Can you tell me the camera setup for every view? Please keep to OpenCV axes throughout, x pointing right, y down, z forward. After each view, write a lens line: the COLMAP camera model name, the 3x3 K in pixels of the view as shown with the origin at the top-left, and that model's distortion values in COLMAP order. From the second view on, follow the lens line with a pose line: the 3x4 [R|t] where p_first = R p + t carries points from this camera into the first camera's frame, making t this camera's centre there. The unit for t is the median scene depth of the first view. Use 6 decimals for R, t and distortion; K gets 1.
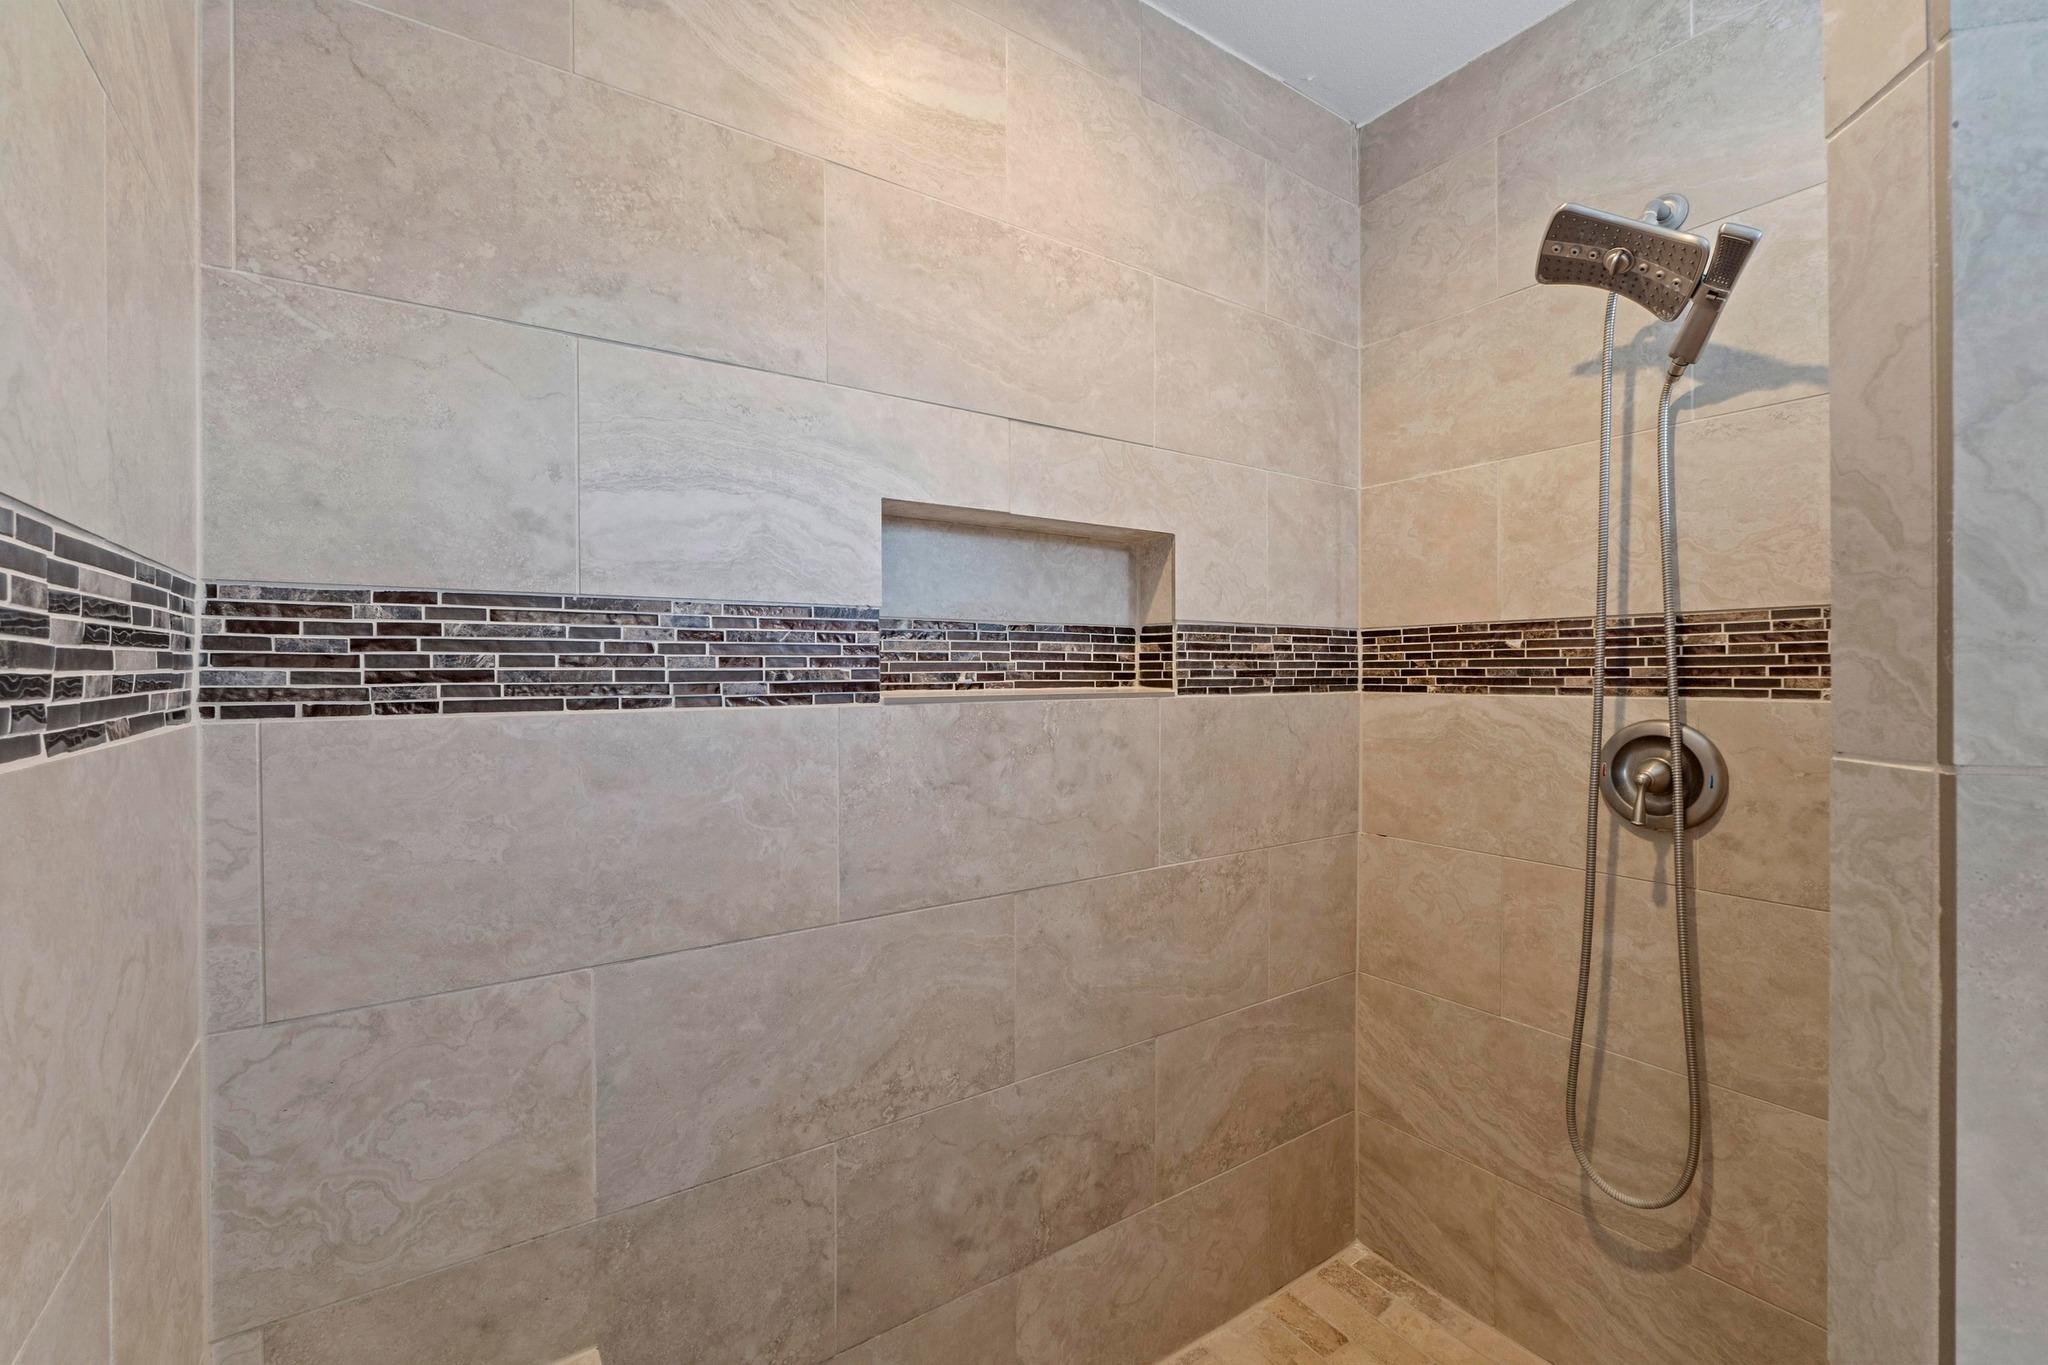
lens RADIAL K [[869.6, 0, 1030.1], [0, 869.6, 676.5], [0, 0, 1]] dist [-0.005328, -0.000914]
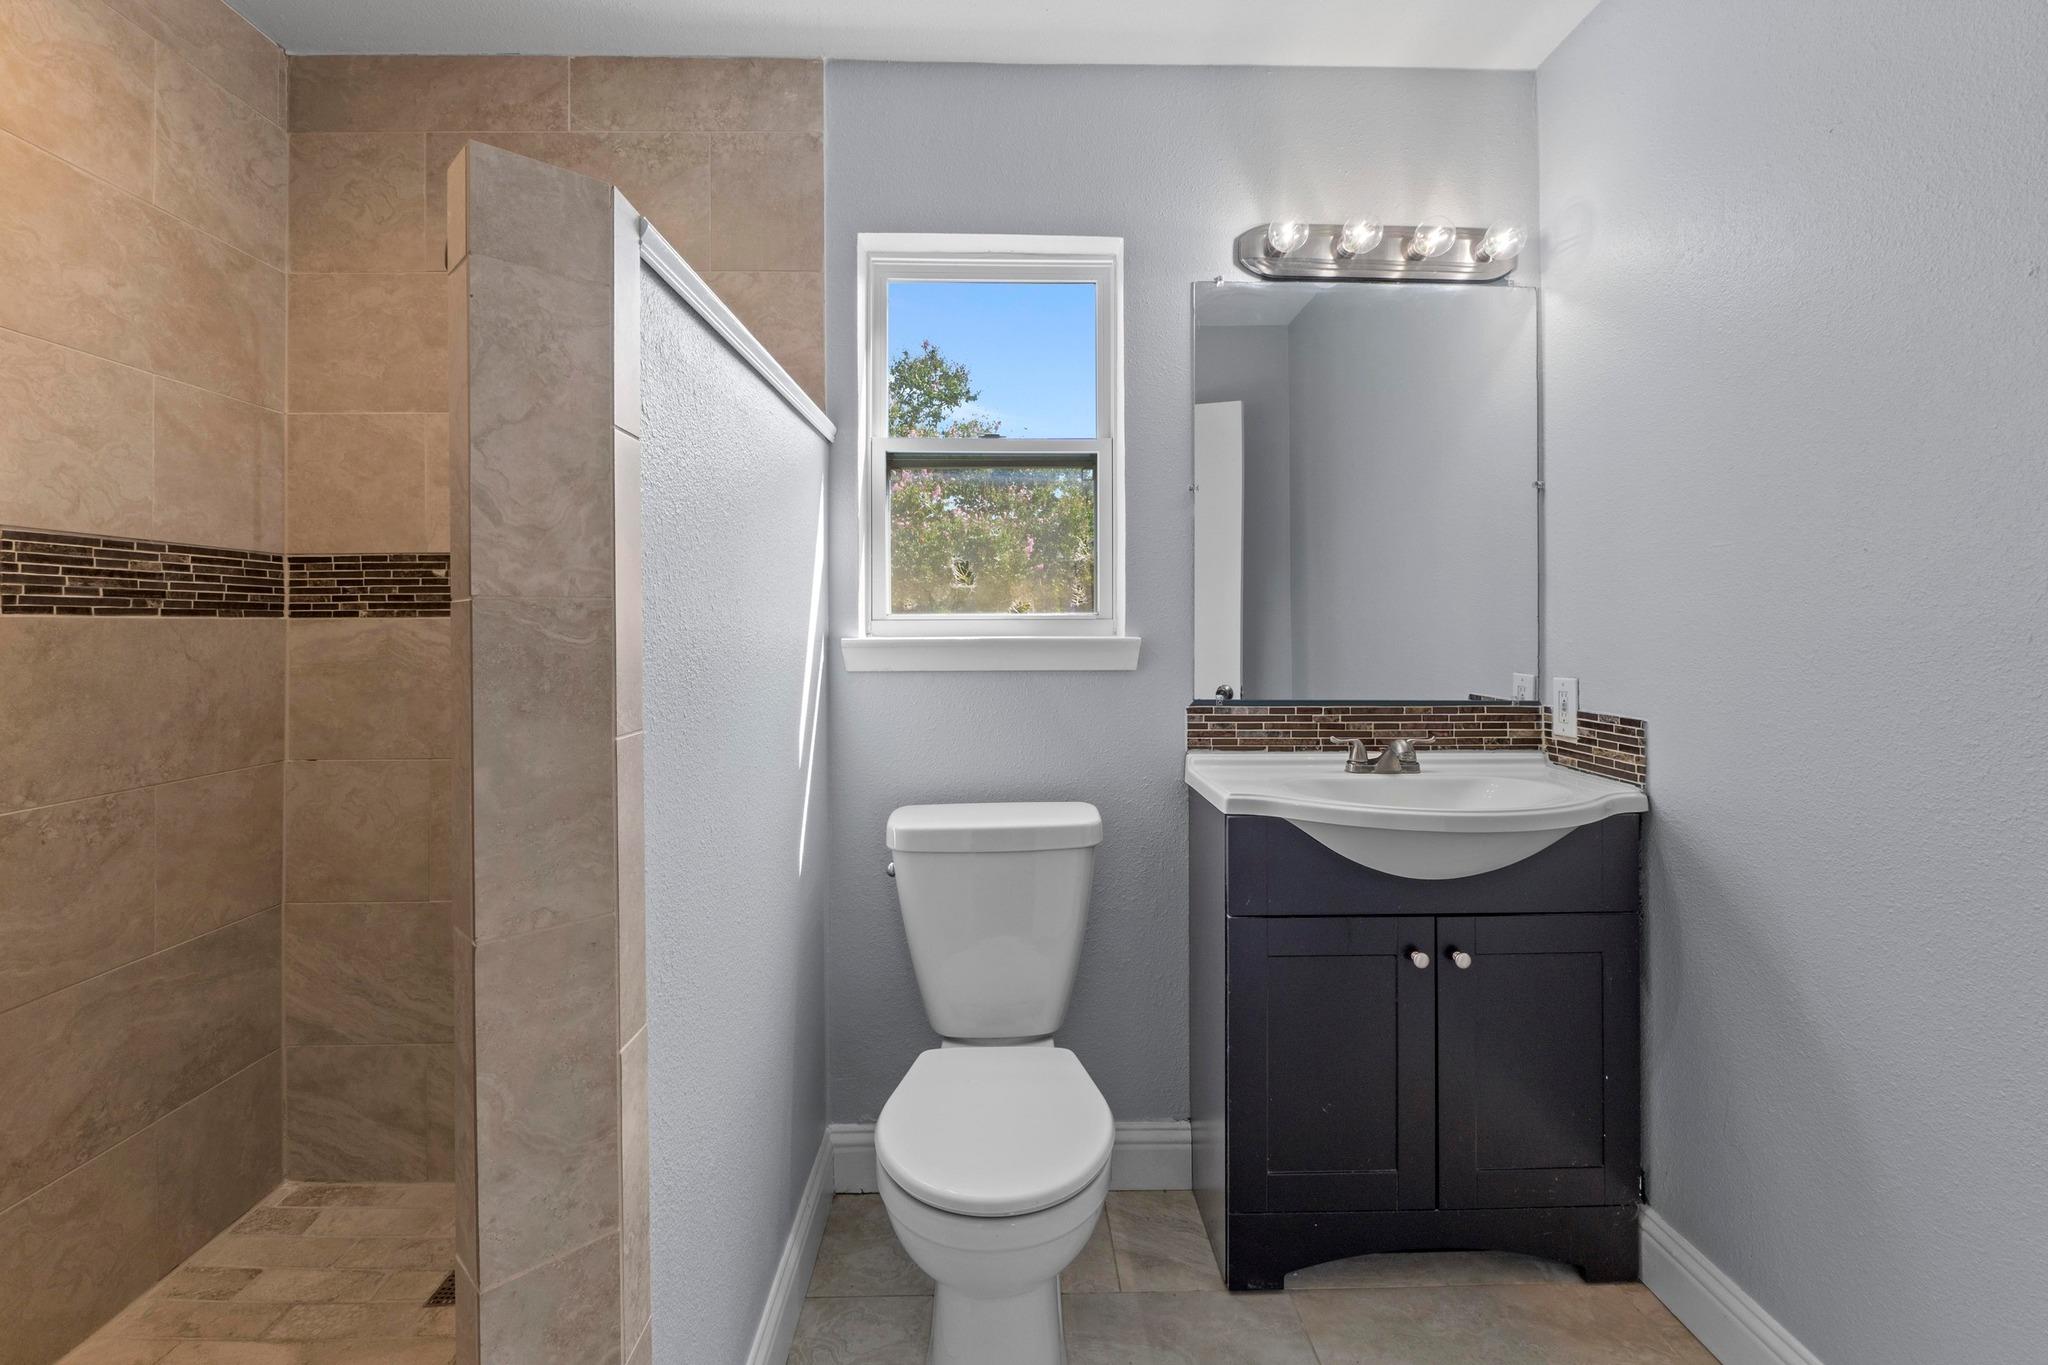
lens RADIAL K [[869.6, 0, 1004.1], [0, 869.6, 614.1], [0, 0, 1]] dist [-0.005328, -0.000914]
pose [[0.545875, 0.007516, 0.837833, -0.000240], [0.007867, 0.999870, -0.014095, 0.037205], [-0.837830, 0.014286, 0.545745, -0.247930]]
